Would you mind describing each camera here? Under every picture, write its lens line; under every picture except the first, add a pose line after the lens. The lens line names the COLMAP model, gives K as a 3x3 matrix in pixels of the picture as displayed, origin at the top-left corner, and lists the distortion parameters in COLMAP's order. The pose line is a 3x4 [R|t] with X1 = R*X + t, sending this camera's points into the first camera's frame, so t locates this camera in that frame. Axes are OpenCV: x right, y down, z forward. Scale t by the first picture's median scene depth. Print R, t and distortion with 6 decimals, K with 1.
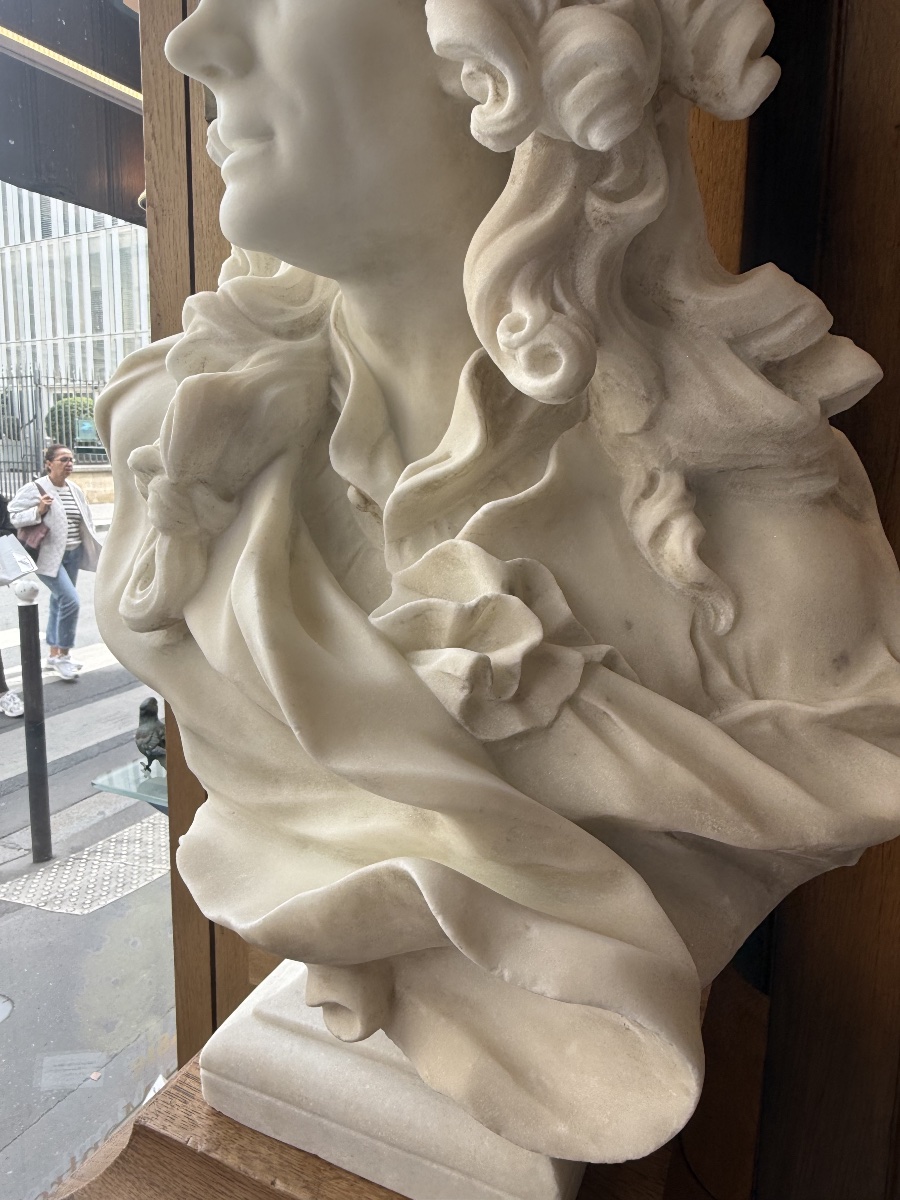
lens RADIAL K [[809.7, 0, 467.0], [0, 809.7, 557.7], [0, 0, 1]] dist [-0.000898, 0.001750]
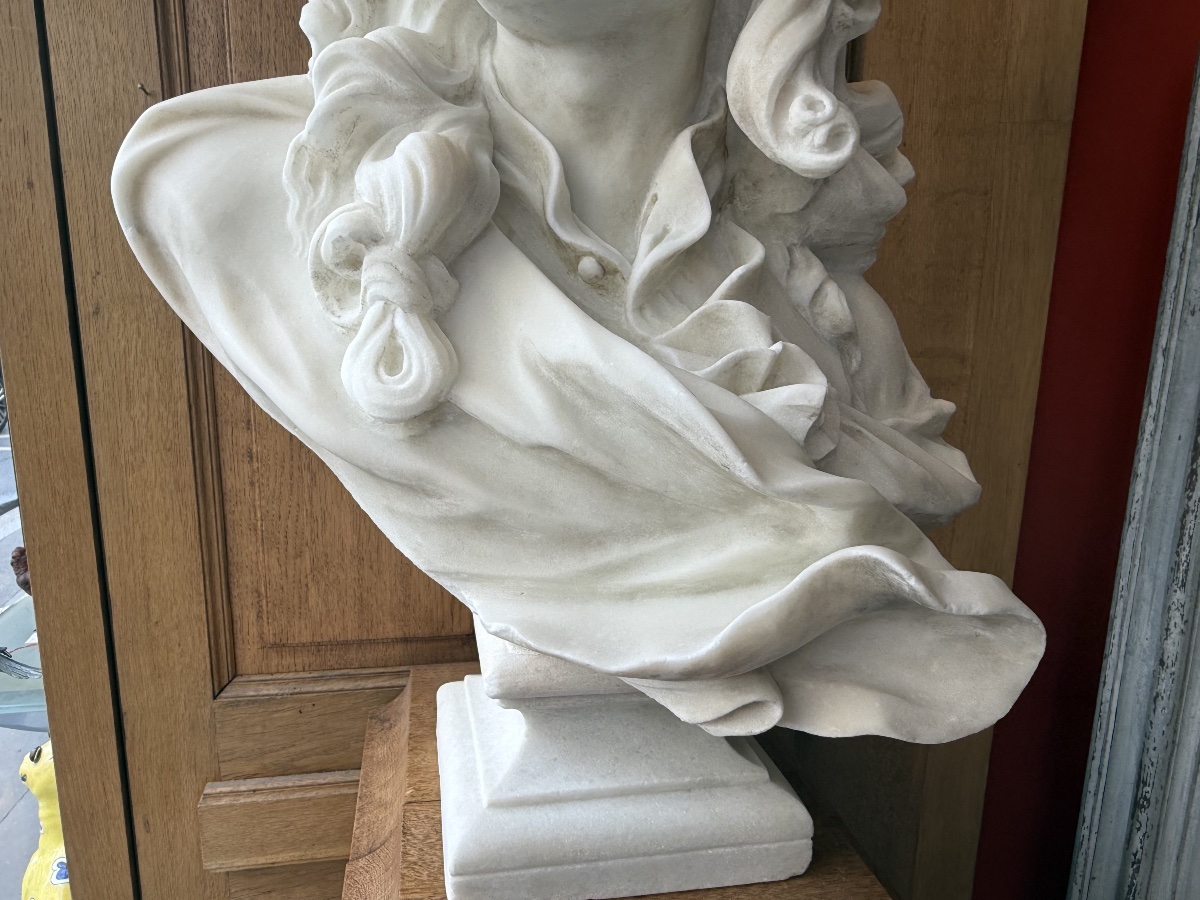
lens RADIAL K [[809.7, 0, 554.3], [0, 809.7, 451.0], [0, 0, 1]] dist [-0.000898, 0.001750]
pose [[0.841466, -0.118808, 0.527085, -0.777786], [0.082494, 0.992338, 0.091981, 0.058555], [-0.533975, -0.033917, 0.844820, 0.162274]]
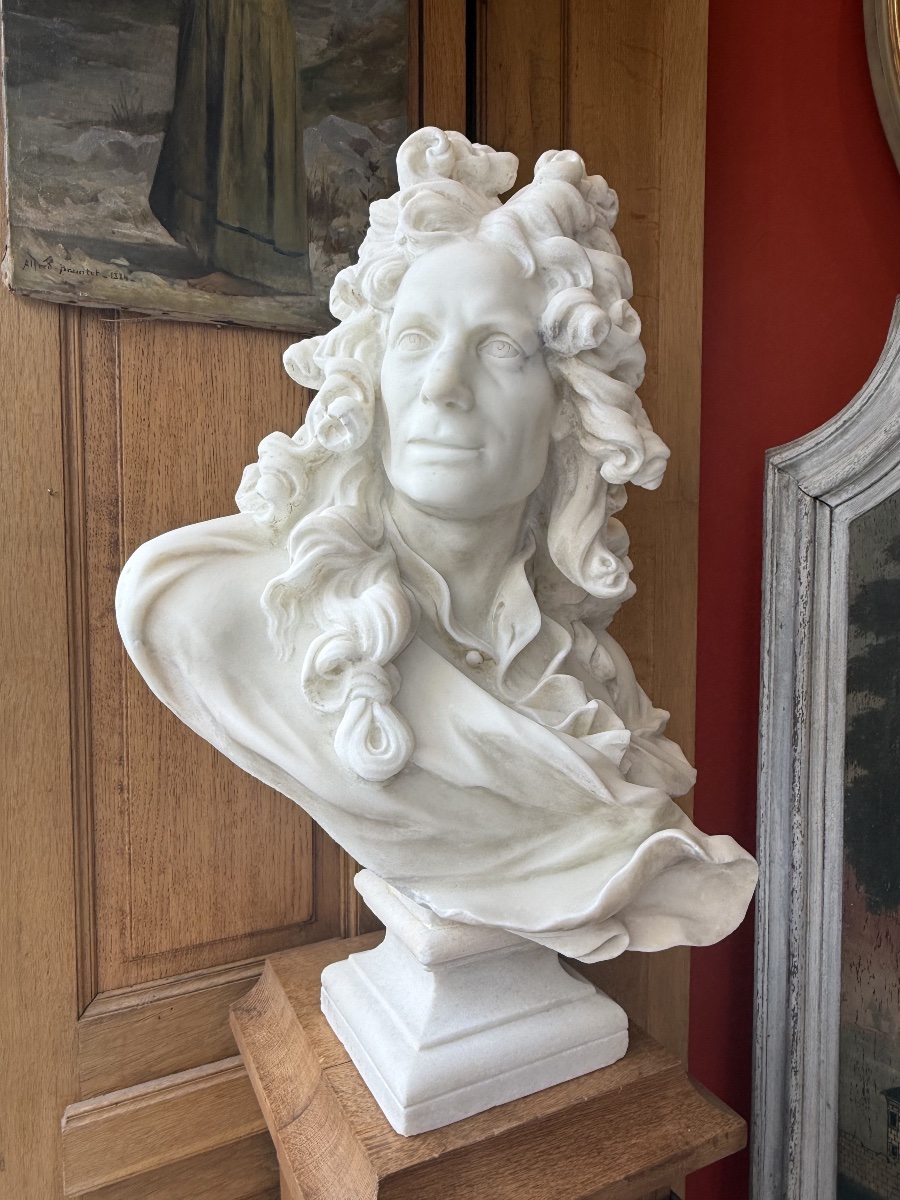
lens RADIAL K [[809.7, 0, 454.0], [0, 809.7, 575.9], [0, 0, 1]] dist [-0.000898, 0.001750]
pose [[0.630565, -0.059763, 0.773832, -1.430572], [0.118545, 0.992749, -0.019928, -0.216377], [-0.767030, 0.104300, 0.633077, 0.025778]]
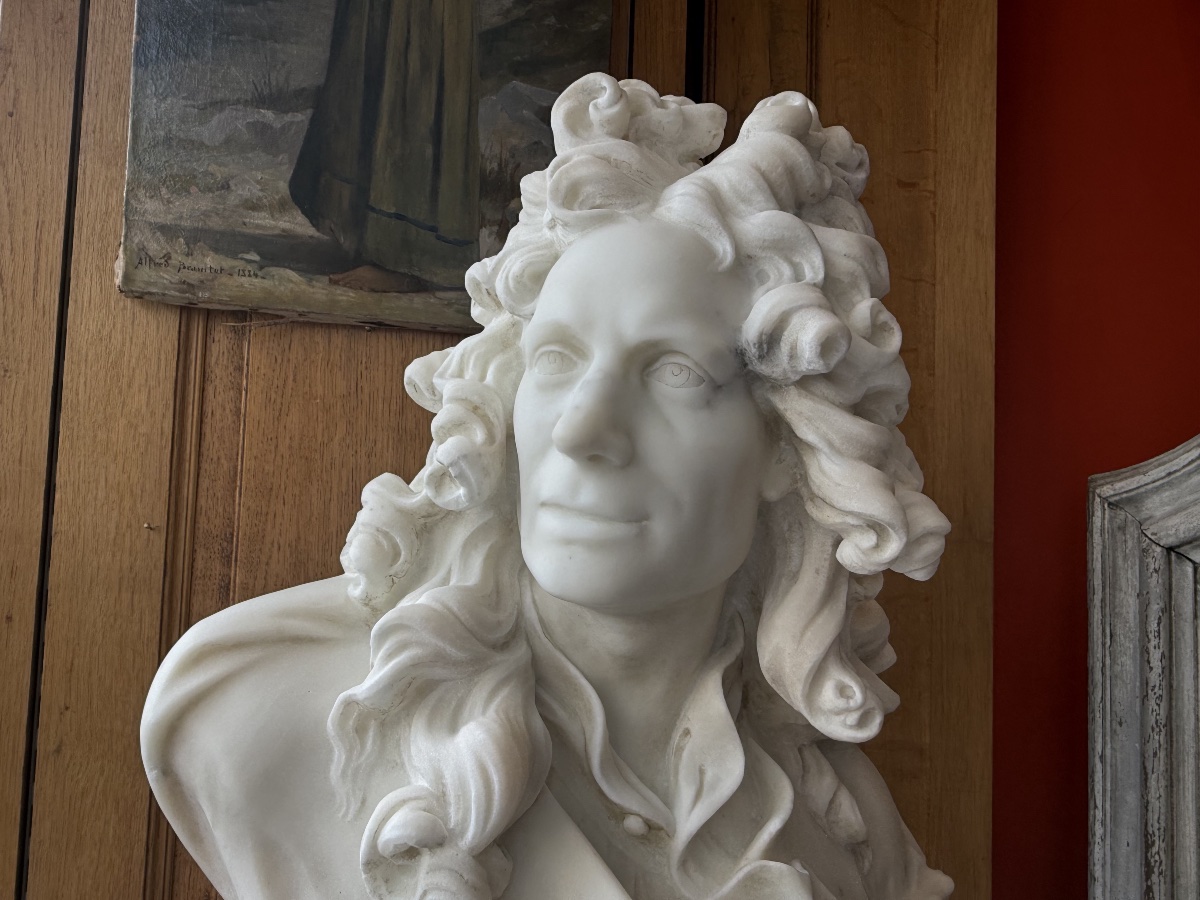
lens RADIAL K [[809.7, 0, 562.1], [0, 809.7, 451.0], [0, 0, 1]] dist [-0.000898, 0.001750]
pose [[0.765688, 0.047825, 0.641432, -0.941073], [0.067046, 0.985865, -0.153540, -0.414414], [-0.639709, 0.160569, 0.751658, 0.216533]]
